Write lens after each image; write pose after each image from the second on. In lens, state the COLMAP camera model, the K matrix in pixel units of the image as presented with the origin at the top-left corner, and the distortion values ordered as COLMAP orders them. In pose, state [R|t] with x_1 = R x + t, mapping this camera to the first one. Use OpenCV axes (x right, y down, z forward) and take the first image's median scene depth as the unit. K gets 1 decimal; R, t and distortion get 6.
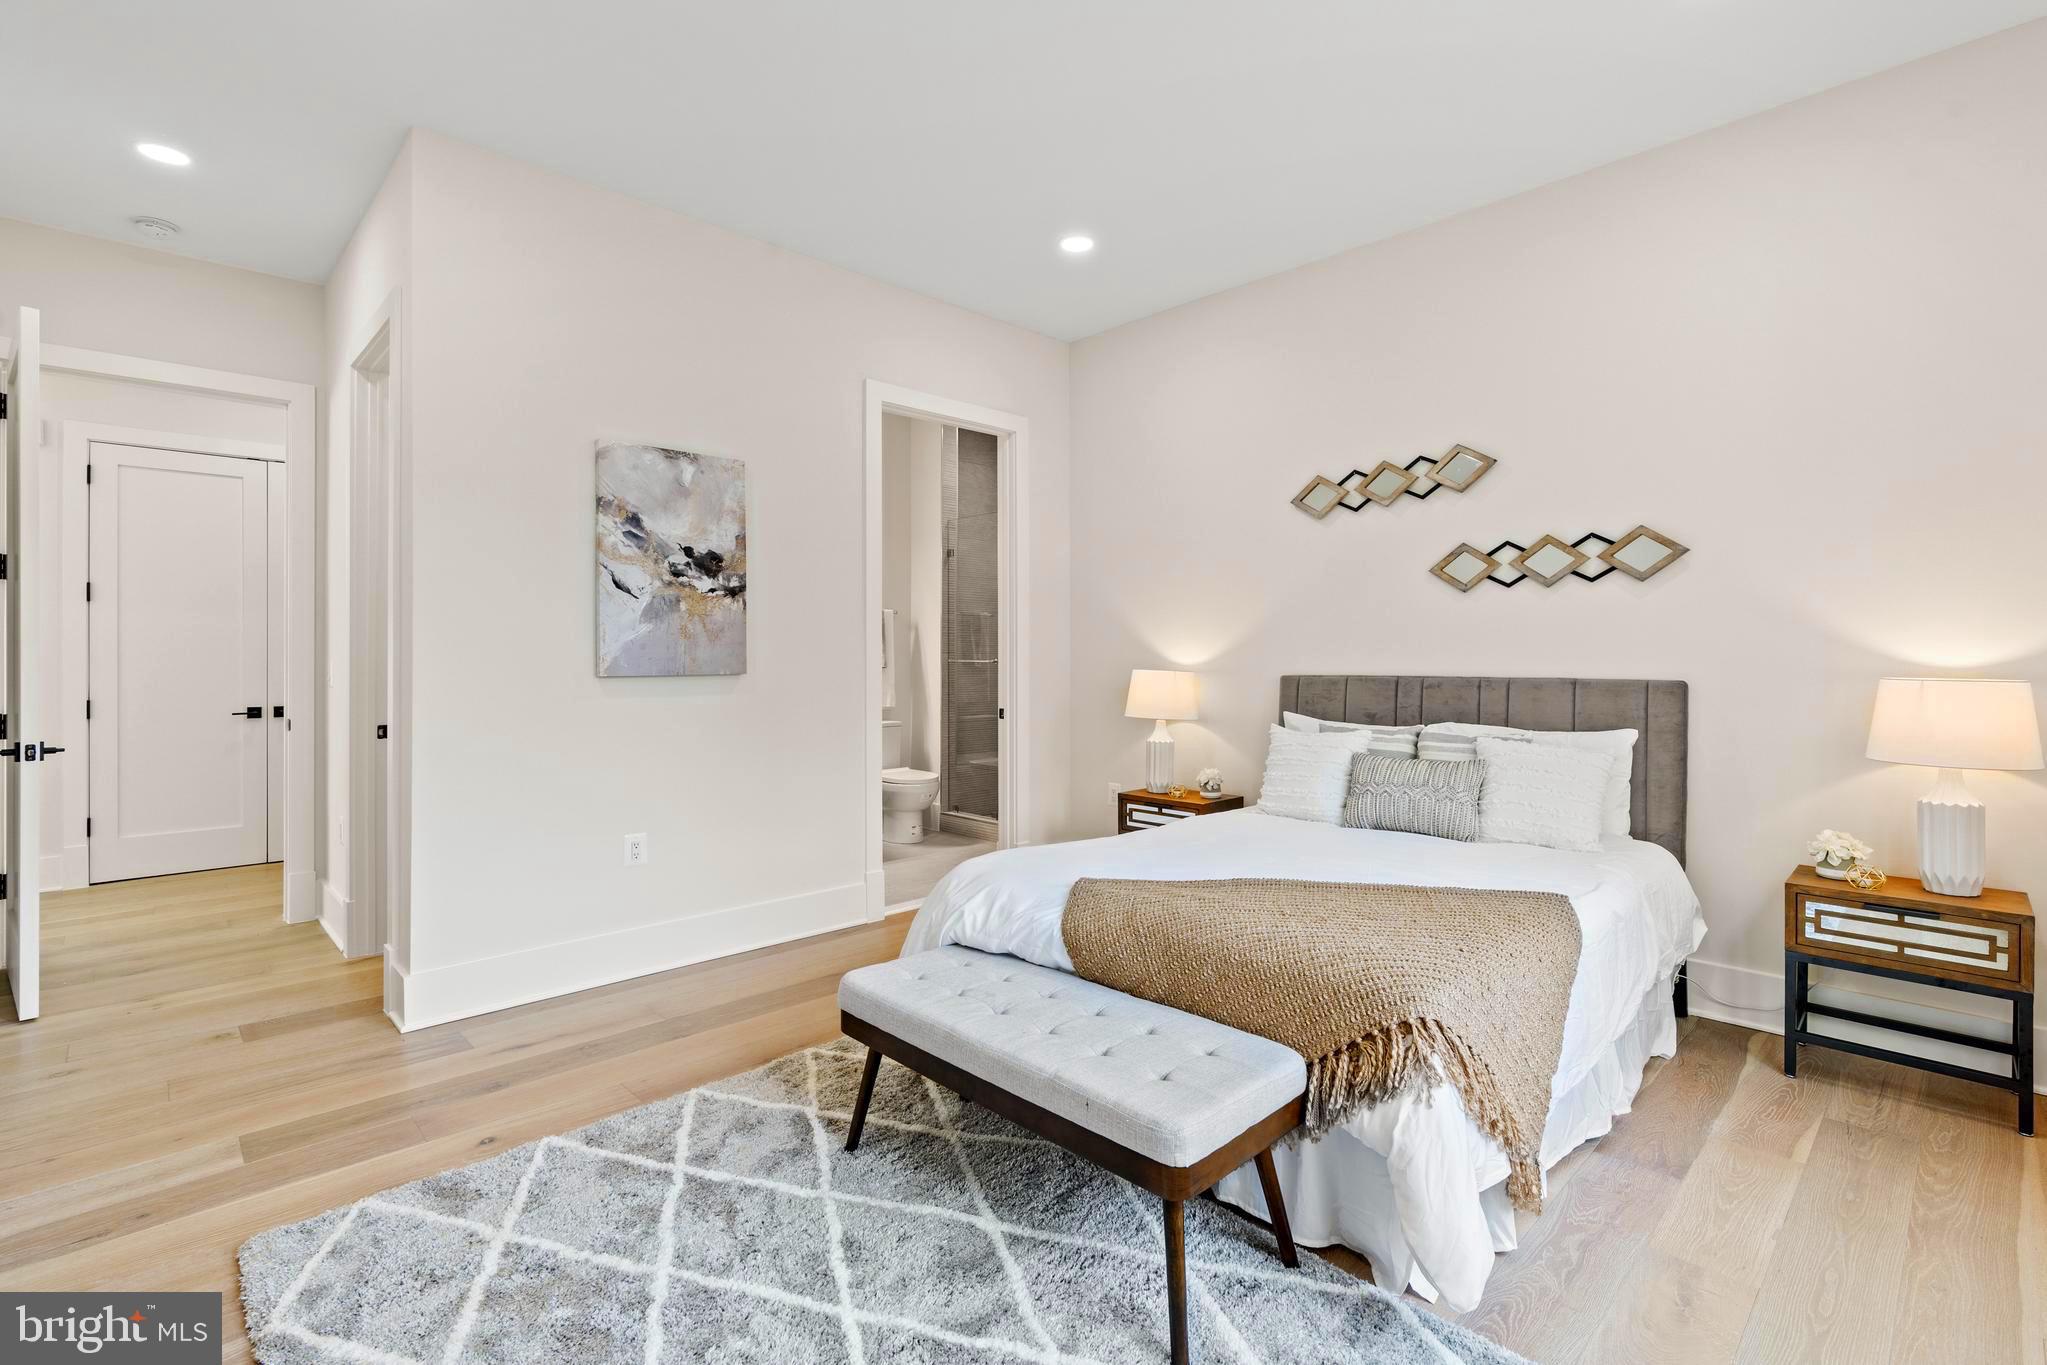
lens RADIAL K [[933.1, 0, 1014.8], [0, 933.1, 637.4], [0, 0, 1]] dist [-0.010918, 0.003928]
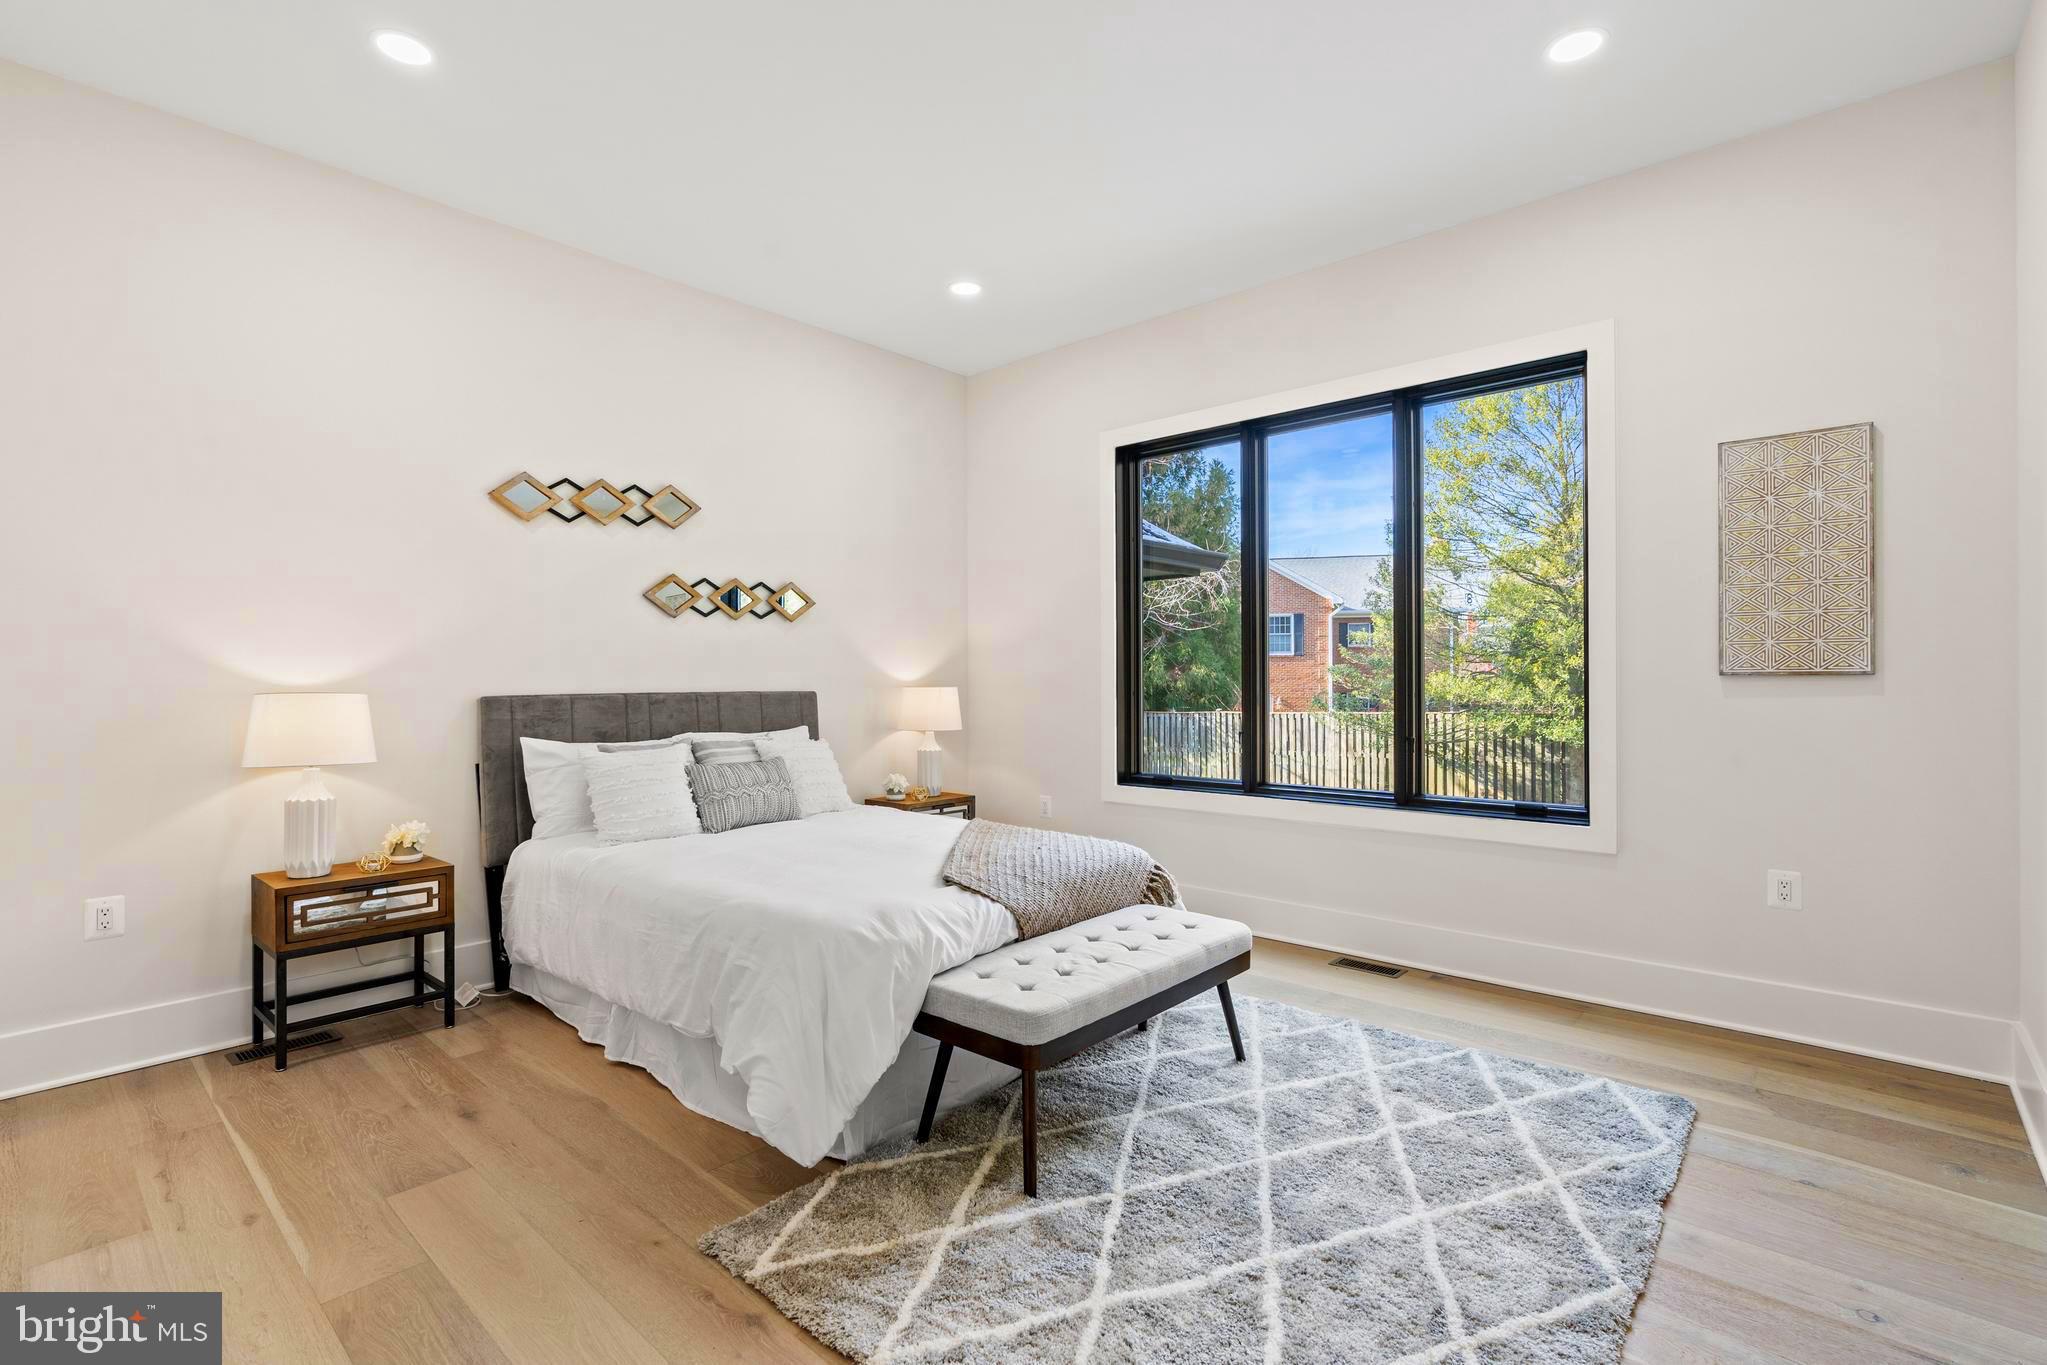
lens RADIAL K [[933.1, 0, 1023.6], [0, 933.1, 685.2], [0, 0, 1]] dist [-0.010918, 0.003928]
pose [[-0.072506, -0.016606, 0.997230, -0.622884], [-0.024419, 0.999591, 0.014870, 0.005644], [-0.997069, -0.023273, -0.072881, 0.604353]]
